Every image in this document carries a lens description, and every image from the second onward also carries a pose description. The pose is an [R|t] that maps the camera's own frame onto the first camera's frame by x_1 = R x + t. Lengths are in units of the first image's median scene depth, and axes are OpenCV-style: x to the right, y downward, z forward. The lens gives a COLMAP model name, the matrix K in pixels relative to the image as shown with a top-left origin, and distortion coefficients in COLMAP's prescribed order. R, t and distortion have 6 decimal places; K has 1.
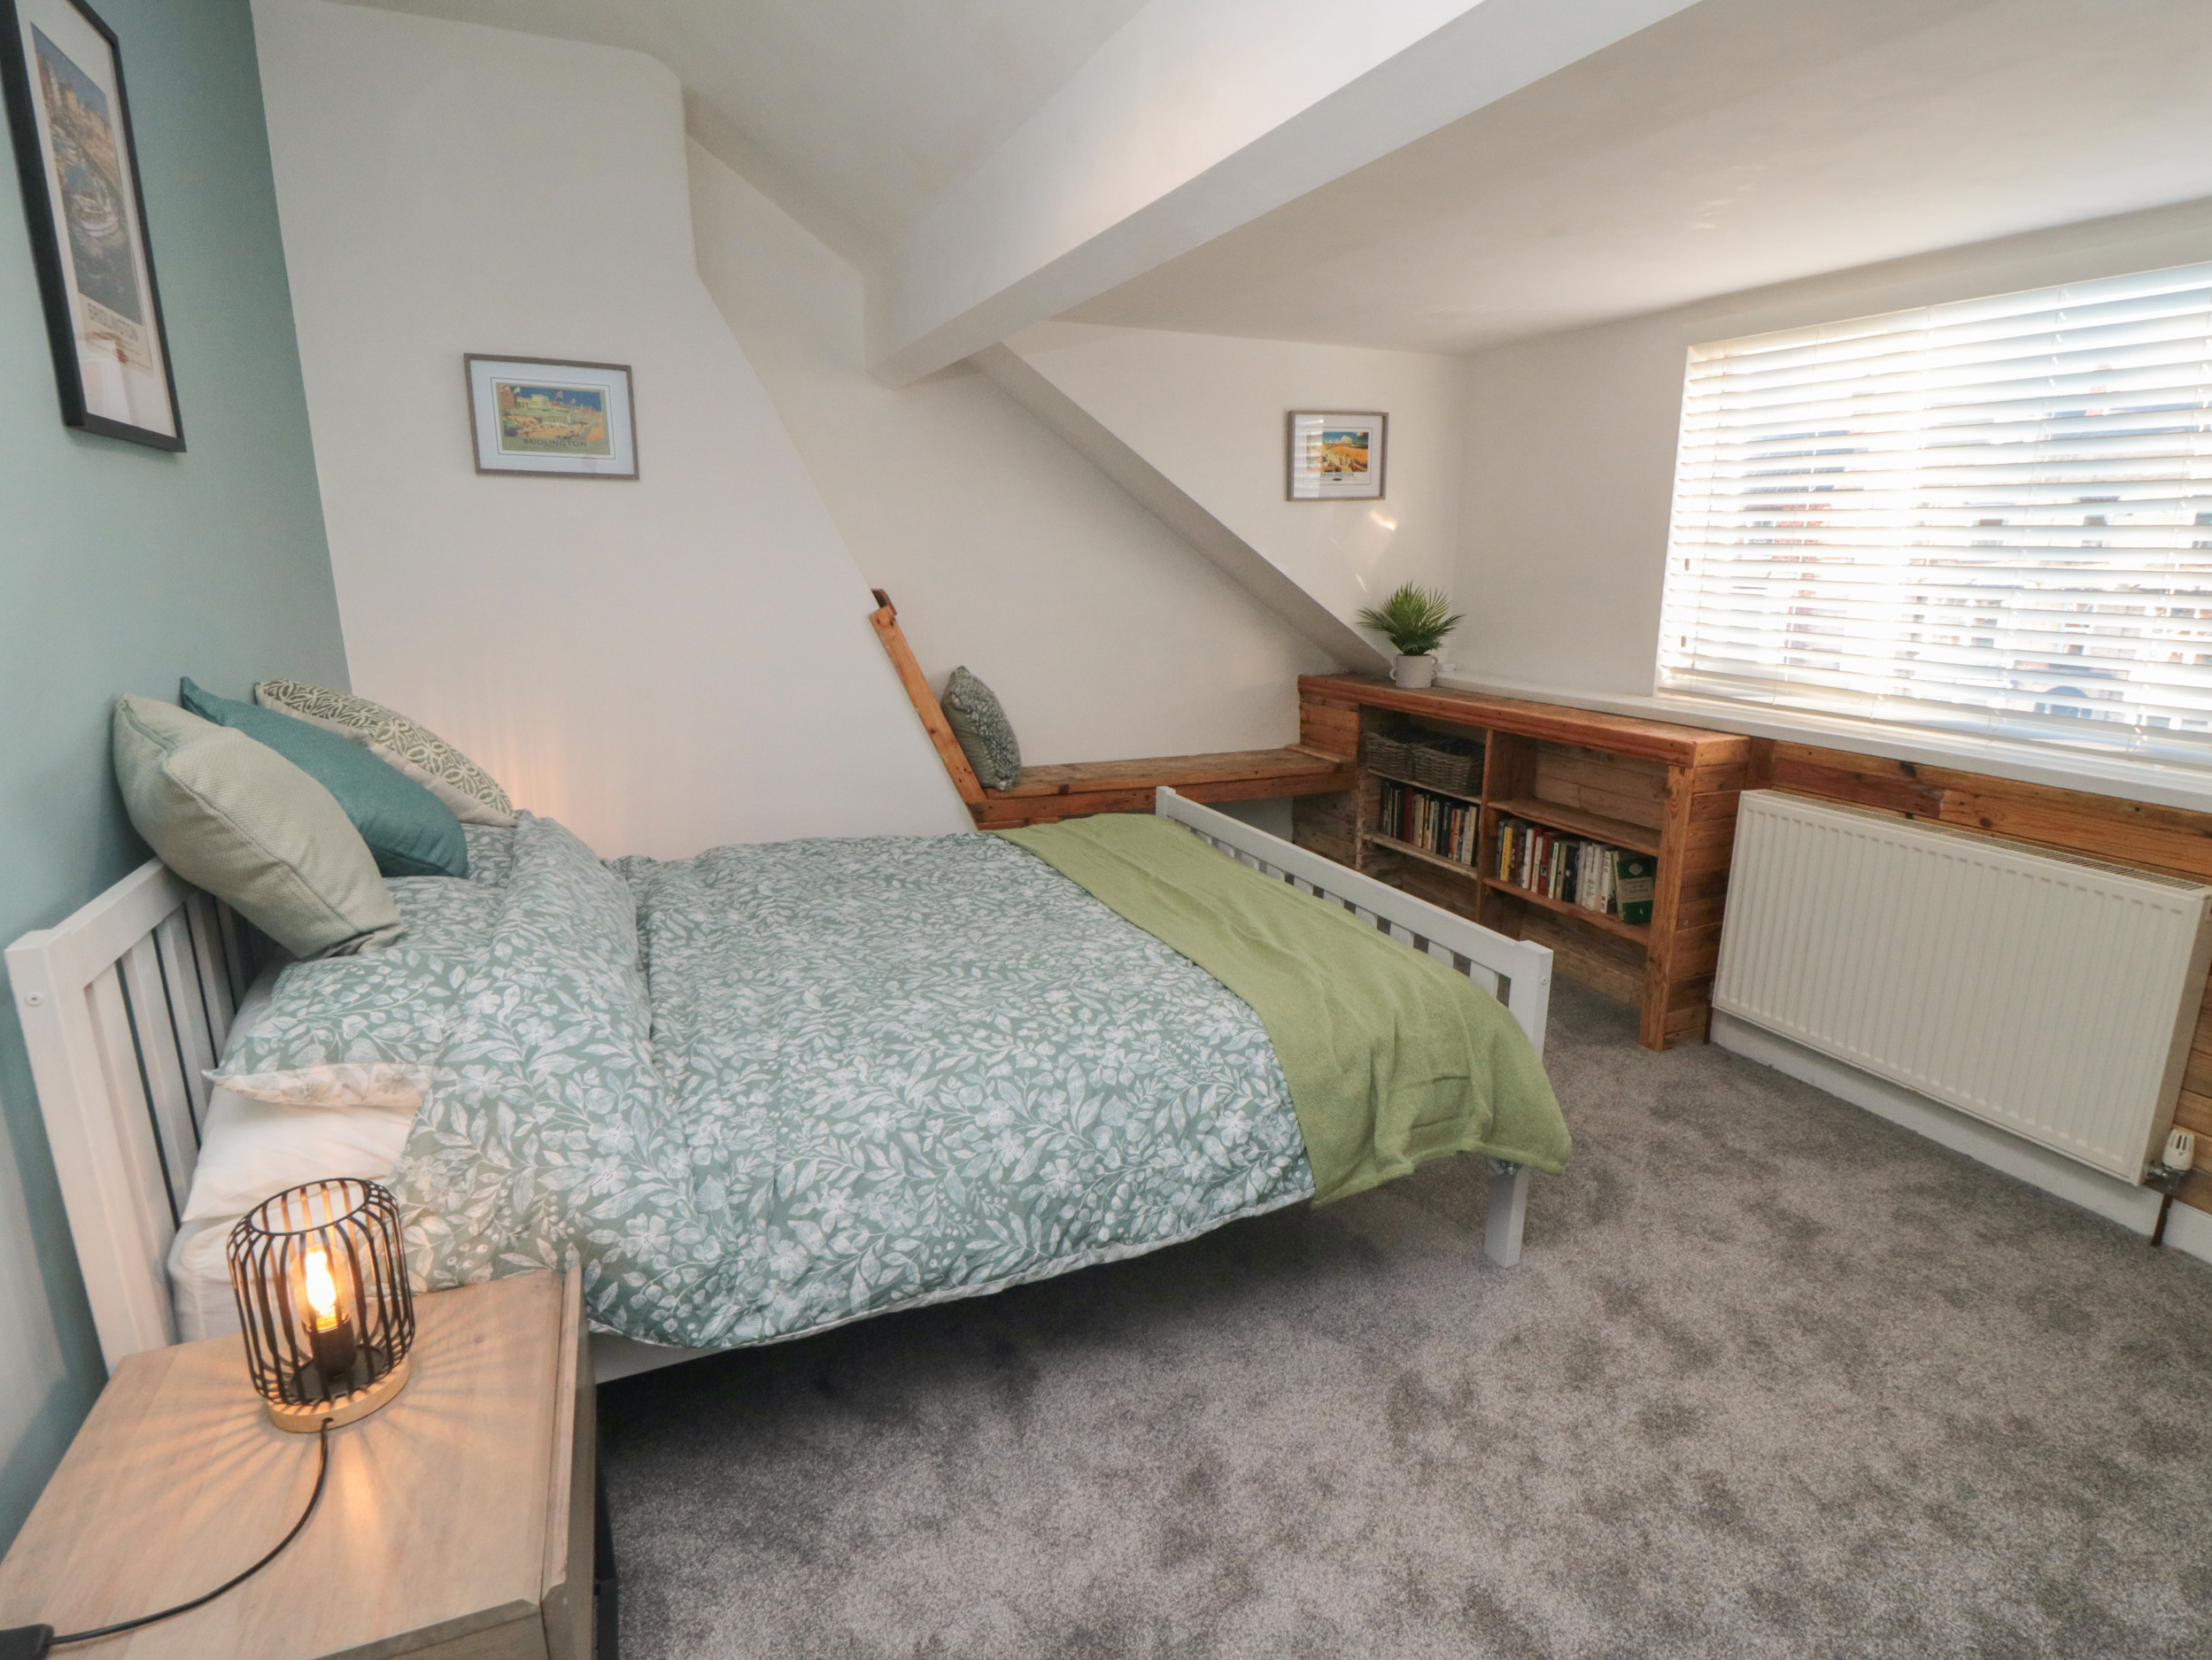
lens RADIAL K [[1174.2, 0, 1144.9], [0, 1174.2, 821.9], [0, 0, 1]] dist [0.002858, -0.016171]
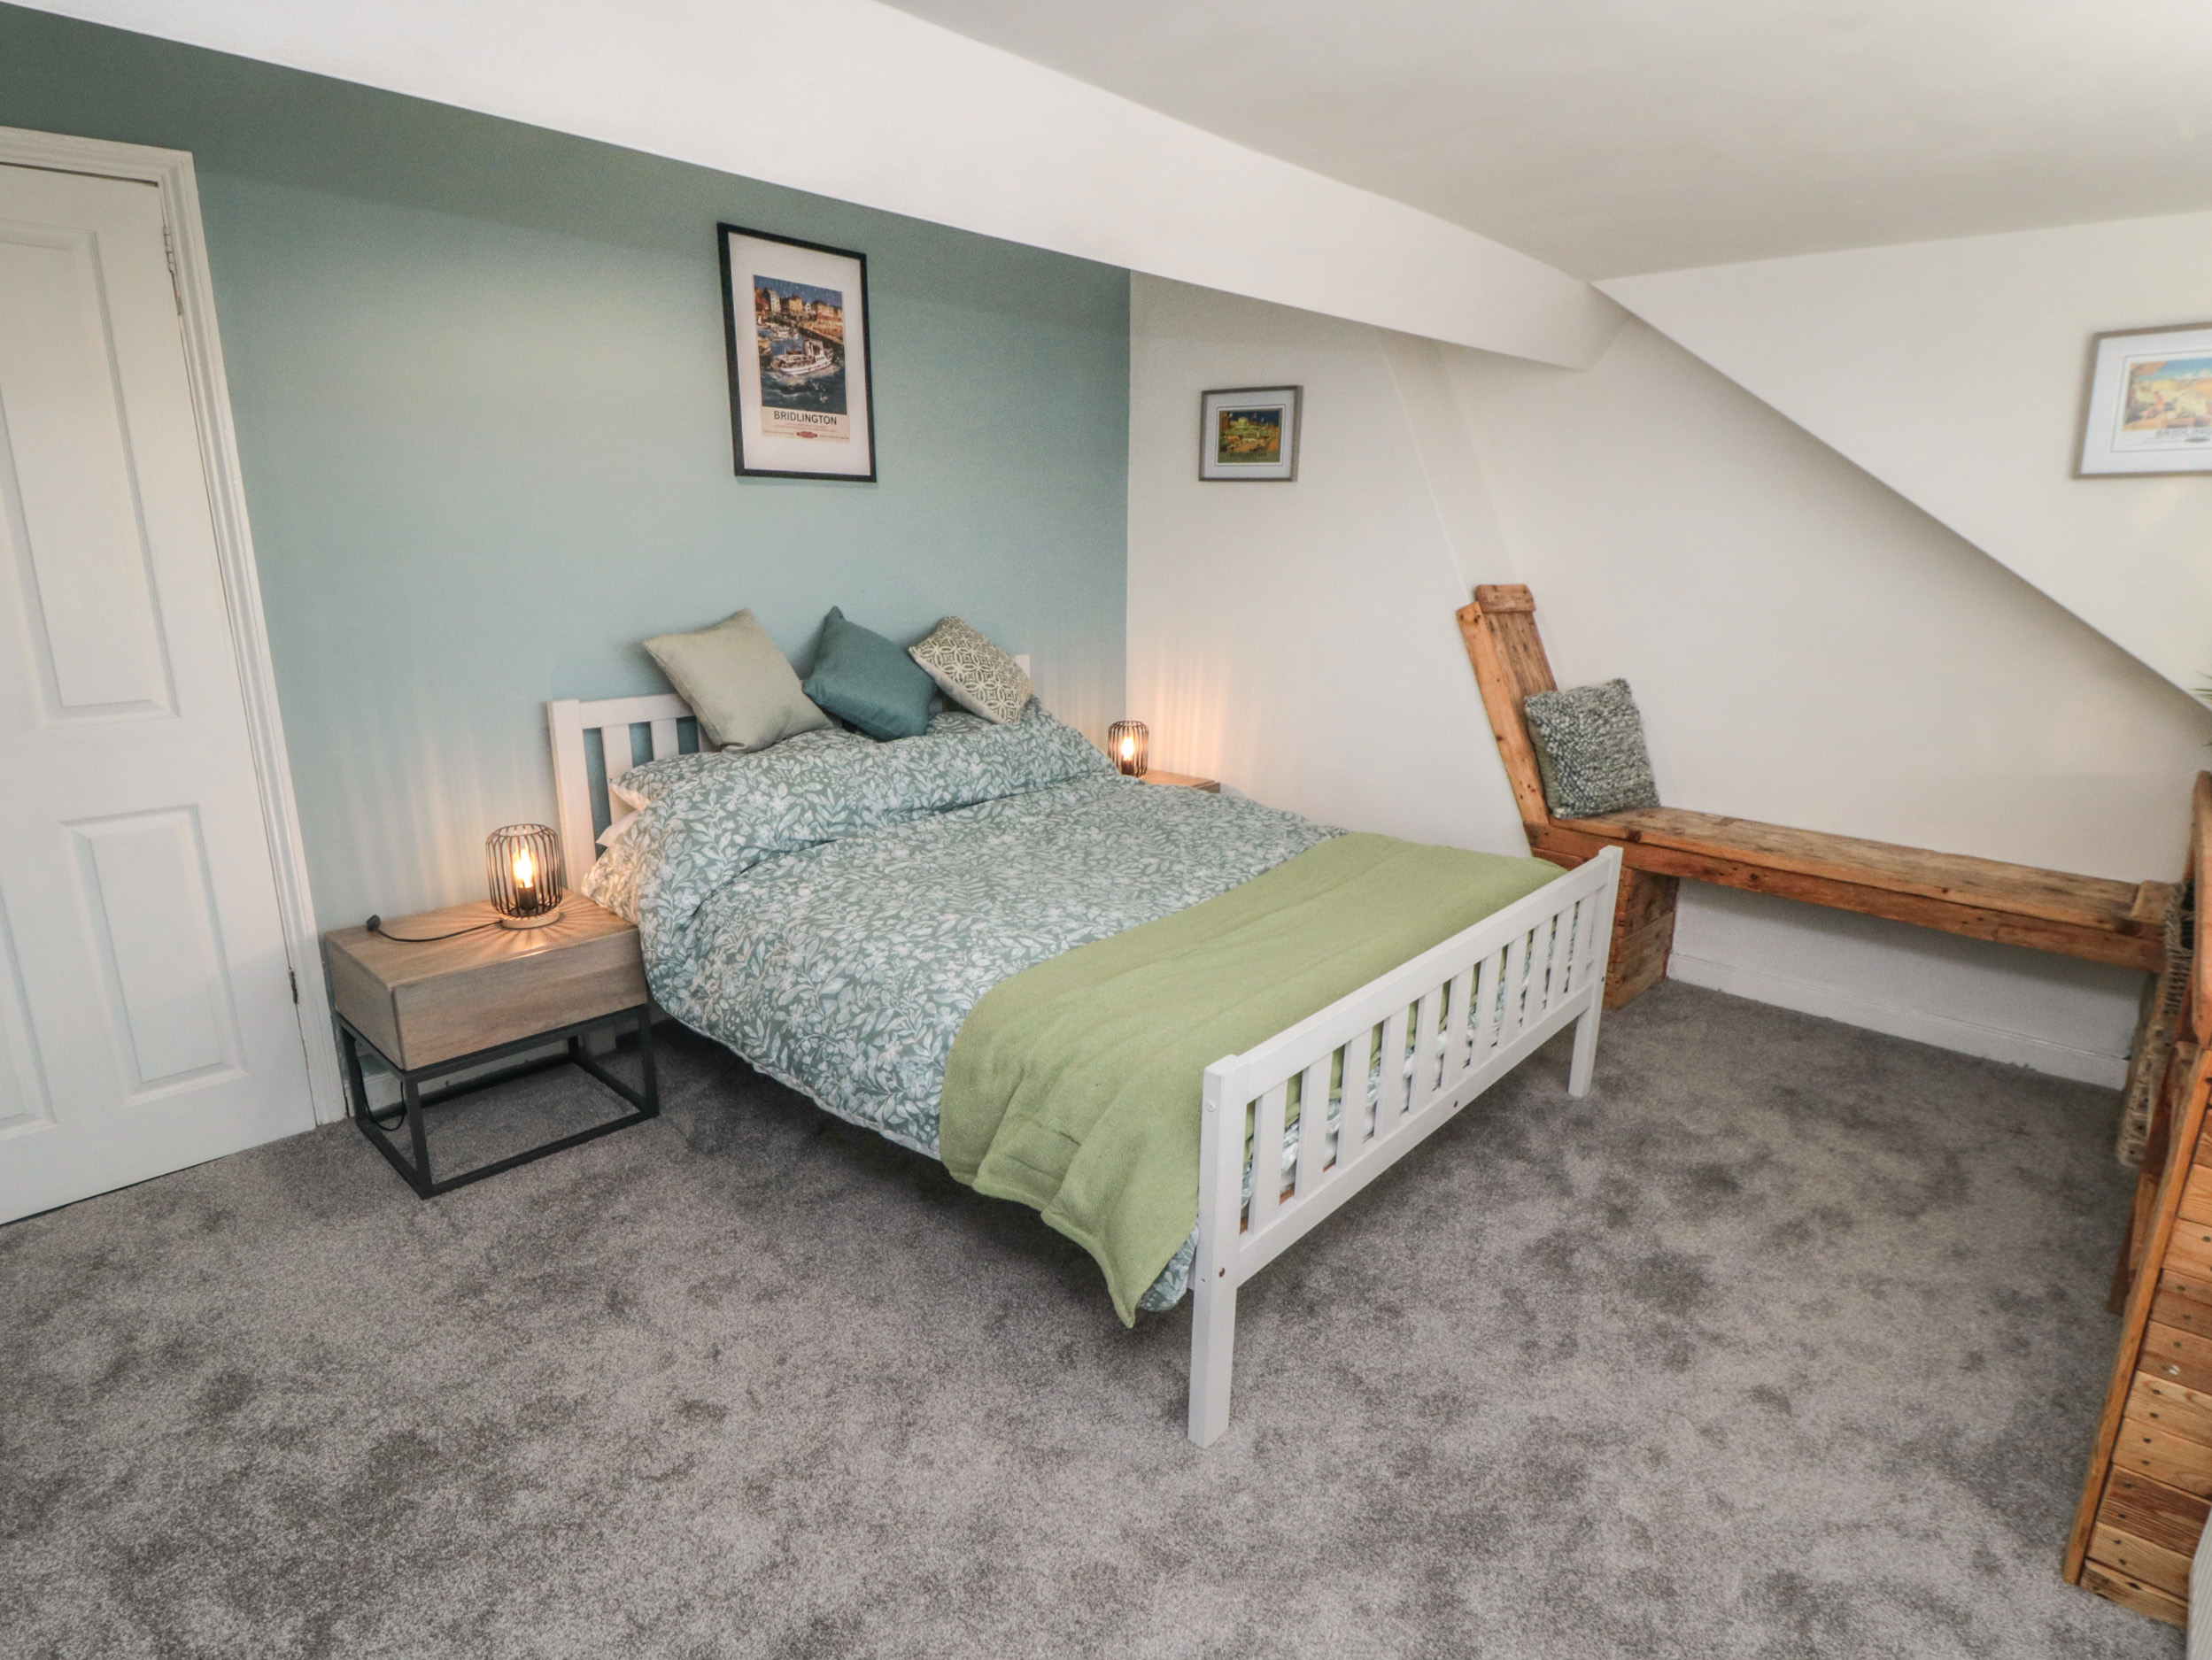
lens RADIAL K [[1163.2, 0, 1111.7], [0, 1163.2, 822.4], [0, 0, 1]] dist [-0.007110, -0.002019]
pose [[0.400966, 0.229177, -0.886963, 0.820730], [-0.218361, 0.964205, 0.150422, -0.128765], [0.889688, 0.133364, 0.436657, 0.493165]]
